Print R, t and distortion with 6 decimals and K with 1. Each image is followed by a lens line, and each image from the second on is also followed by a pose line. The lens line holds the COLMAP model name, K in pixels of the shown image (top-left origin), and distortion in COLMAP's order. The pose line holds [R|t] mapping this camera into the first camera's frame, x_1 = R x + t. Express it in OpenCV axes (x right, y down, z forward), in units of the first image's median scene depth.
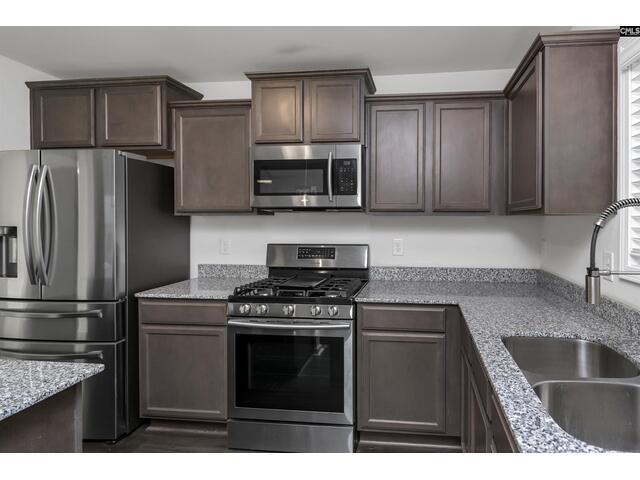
lens RADIAL K [[352.5, 0, 397.5], [0, 352.5, 221.1], [0, 0, 1]] dist [0.000933, 0.000162]
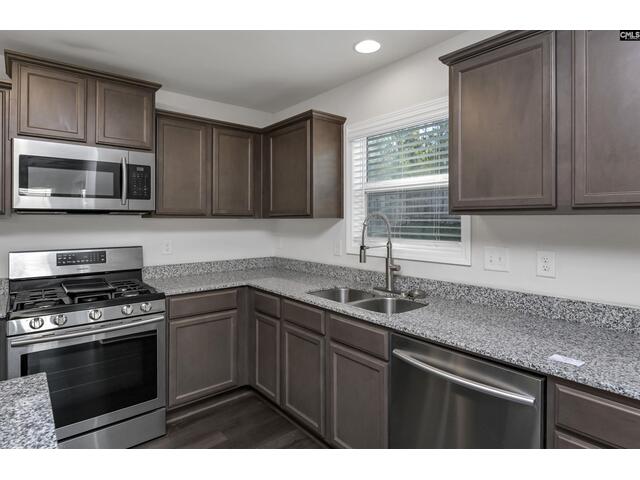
lens RADIAL K [[344.0, 0, 317.8], [0, 344.0, 217.6], [0, 0, 1]] dist [0.000578, -0.000069]
pose [[0.710722, 0.002978, 0.703466, -0.485381], [0.006014, 0.999929, -0.010309, -0.004850], [-0.703447, 0.011557, 0.710654, -0.109168]]
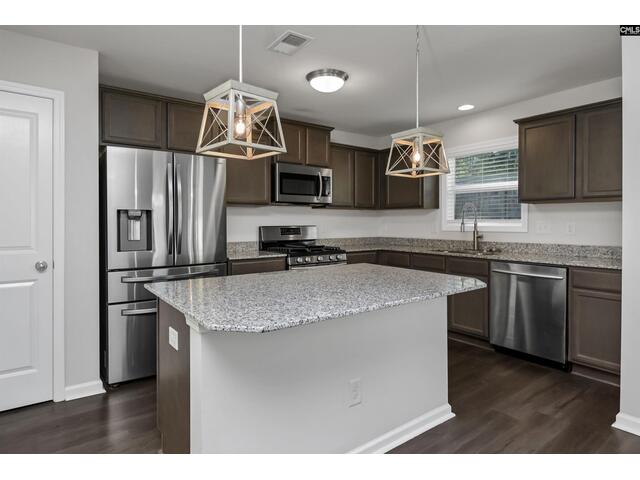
lens RADIAL K [[361.6, 0, 314.3], [0, 361.6, 227.5], [0, 0, 1]] dist [0.002795, 0.000547]
pose [[0.746010, -0.011874, 0.665829, -1.405169], [0.006595, 0.999924, 0.010443, 0.063017], [-0.665902, -0.003399, 0.746032, -0.339255]]
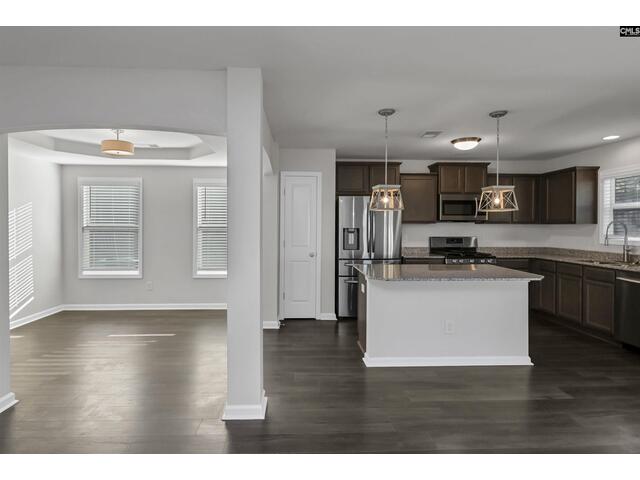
lens RADIAL K [[361.6, 0, 314.3], [0, 361.6, 227.5], [0, 0, 1]] dist [0.002795, 0.000547]
pose [[0.990223, 0.002678, 0.139470, -1.598564], [-0.002247, 0.999992, -0.003247, 0.018047], [-0.139478, 0.002902, 0.990221, -1.269144]]
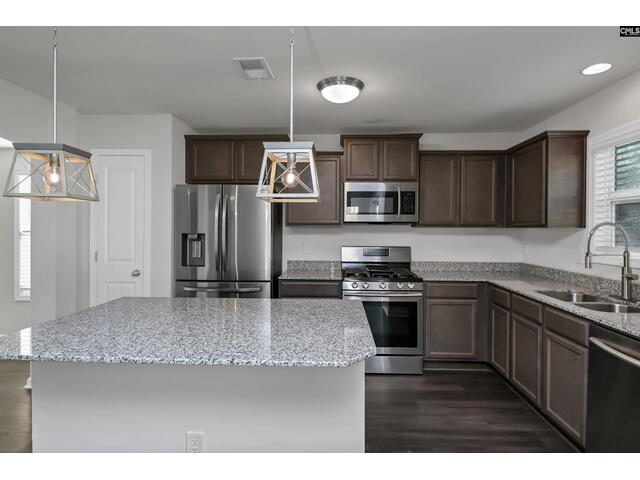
lens RADIAL K [[346.1, 0, 335.3], [0, 346.1, 231.2], [0, 0, 1]] dist [0.000387, -0.000222]
pose [[0.998199, 0.004980, 0.059776, -0.554789], [-0.004990, 0.999988, 0.000021, 0.002346], [-0.059775, -0.000319, 0.998212, -0.514404]]
